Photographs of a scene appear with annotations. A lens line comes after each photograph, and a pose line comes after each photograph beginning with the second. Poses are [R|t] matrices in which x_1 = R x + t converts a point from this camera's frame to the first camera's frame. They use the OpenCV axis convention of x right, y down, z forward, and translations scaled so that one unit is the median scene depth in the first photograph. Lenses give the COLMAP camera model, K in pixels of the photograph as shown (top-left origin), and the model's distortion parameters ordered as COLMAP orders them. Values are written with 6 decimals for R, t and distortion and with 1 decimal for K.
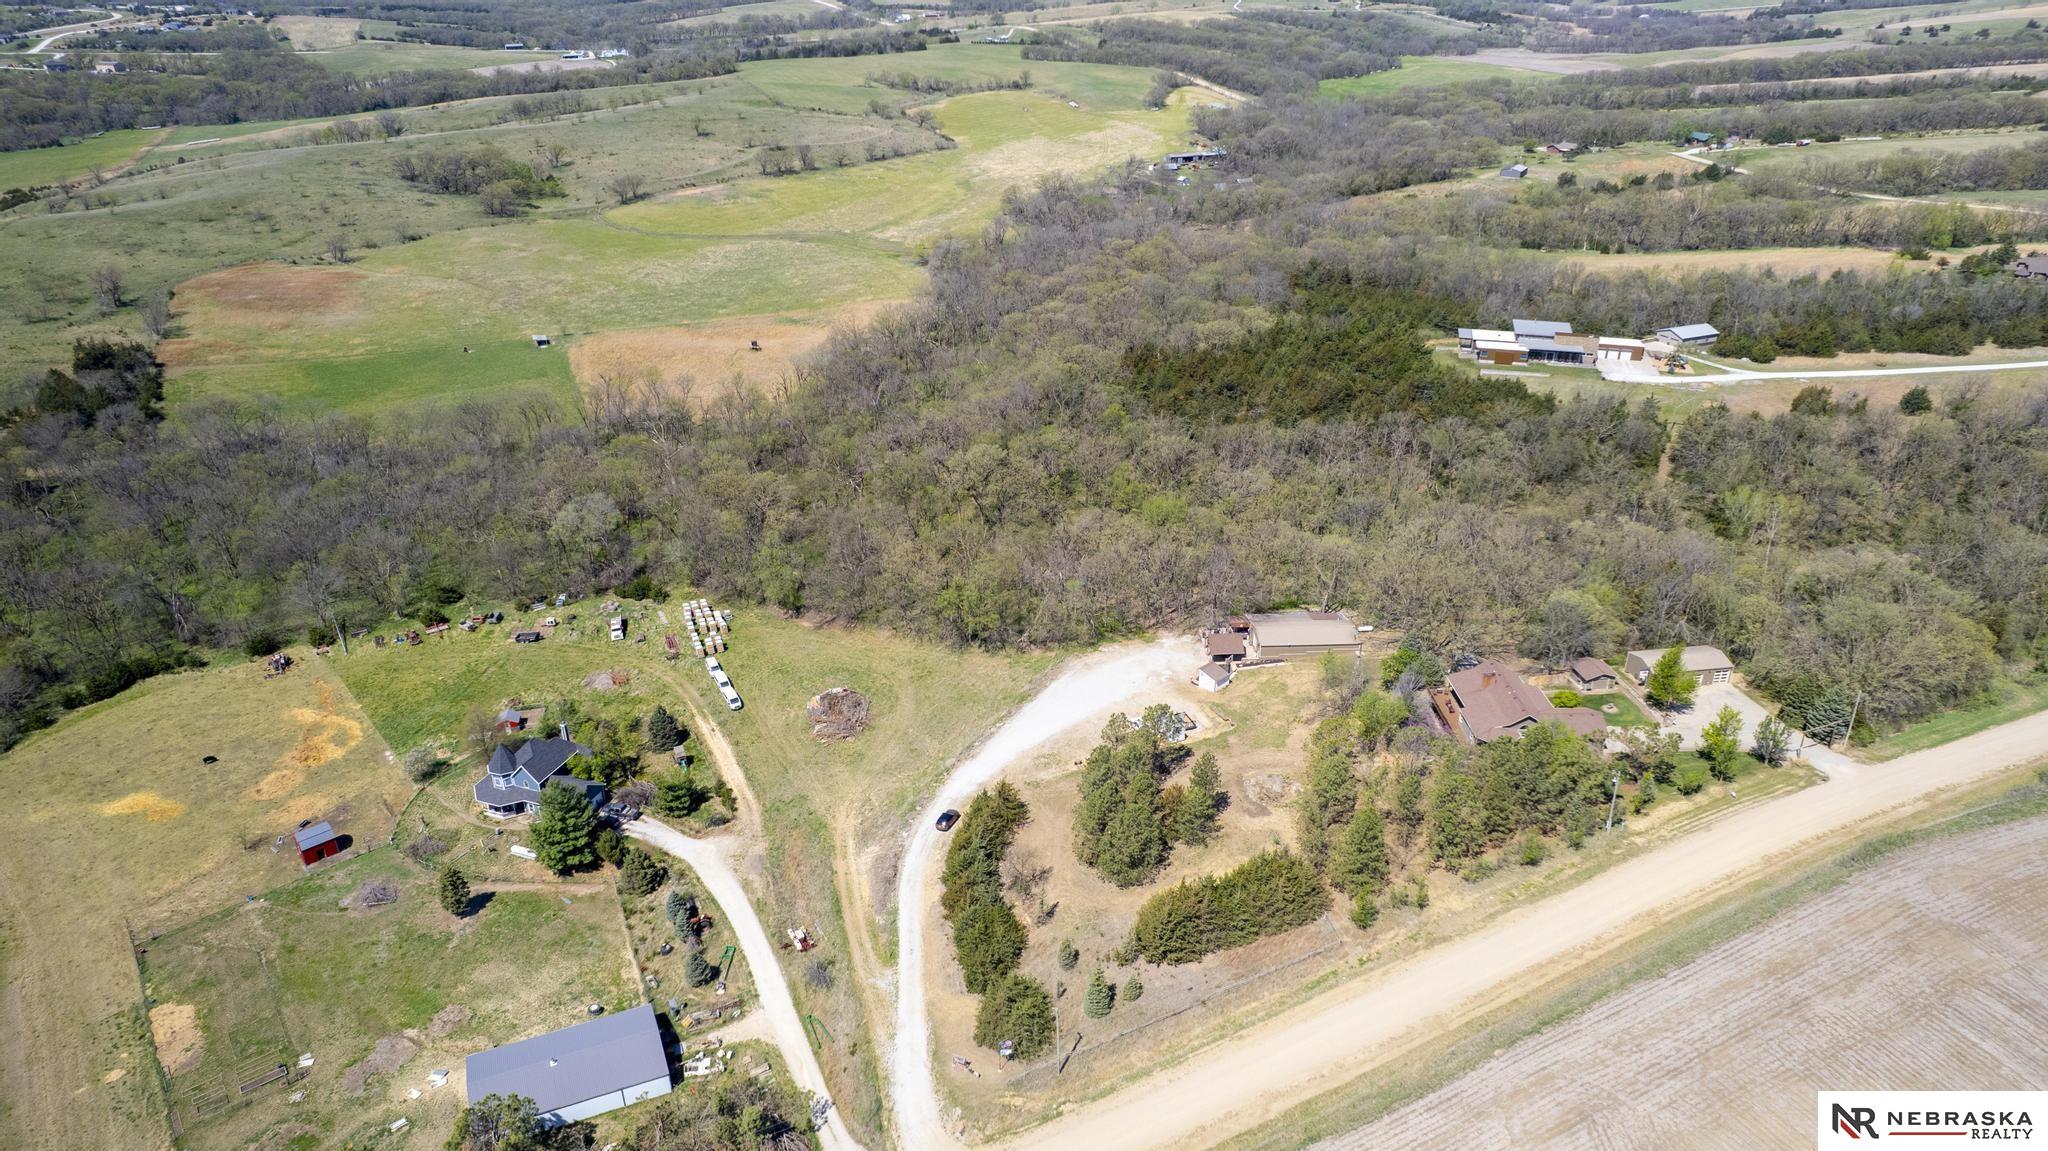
lens RADIAL K [[1316.5, 0, 1024.0], [0, 1316.5, 575.5], [0, 0, 1]] dist [-0.075883, 0.077339]
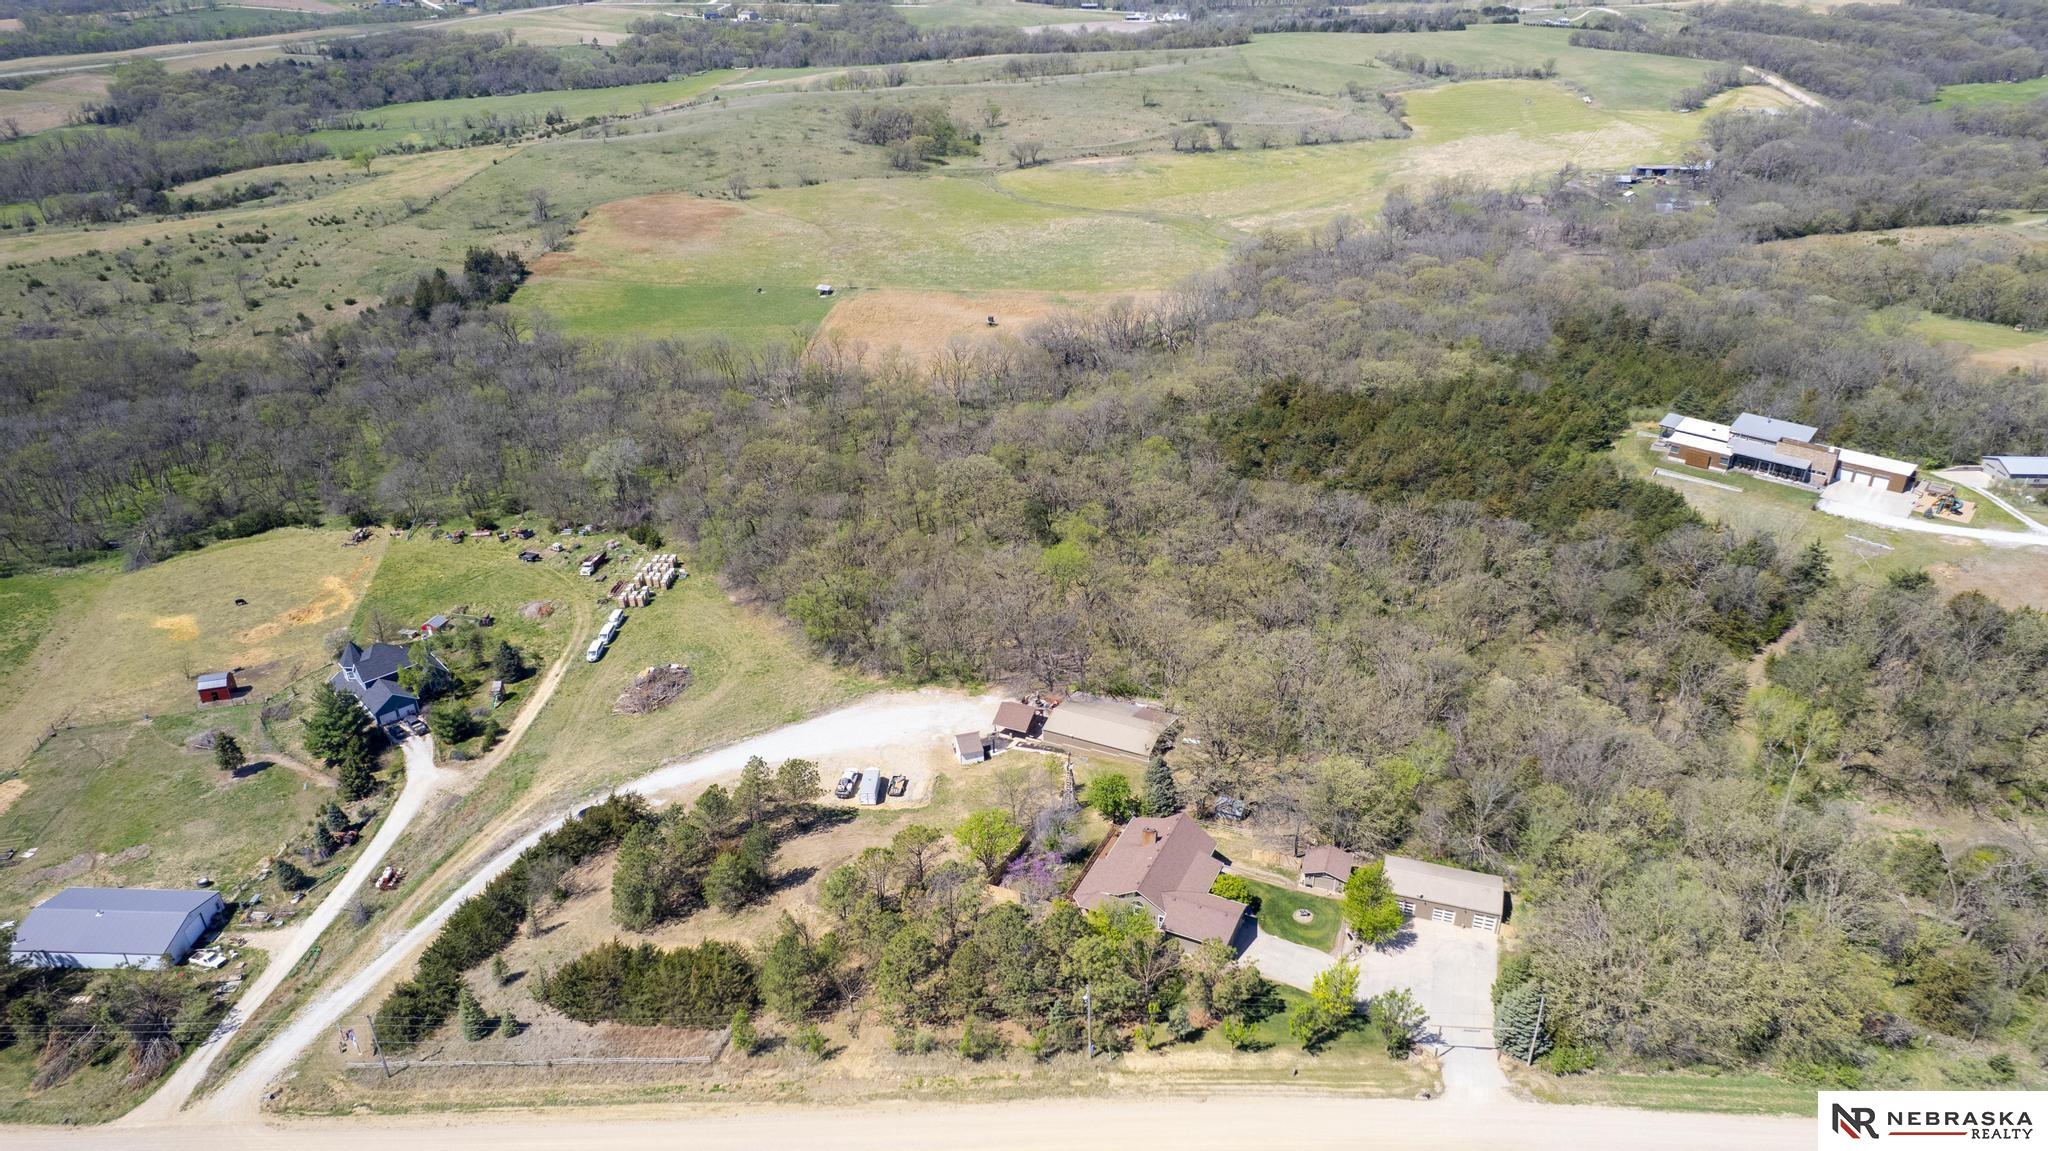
lens RADIAL K [[1316.5, 0, 1024.0], [0, 1316.5, 575.5], [0, 0, 1]] dist [-0.075883, 0.077339]
pose [[0.891173, 0.205410, -0.404496, 0.276578], [-0.195984, 0.978445, 0.065086, -0.056632], [0.409146, 0.021272, 0.912221, 0.095506]]
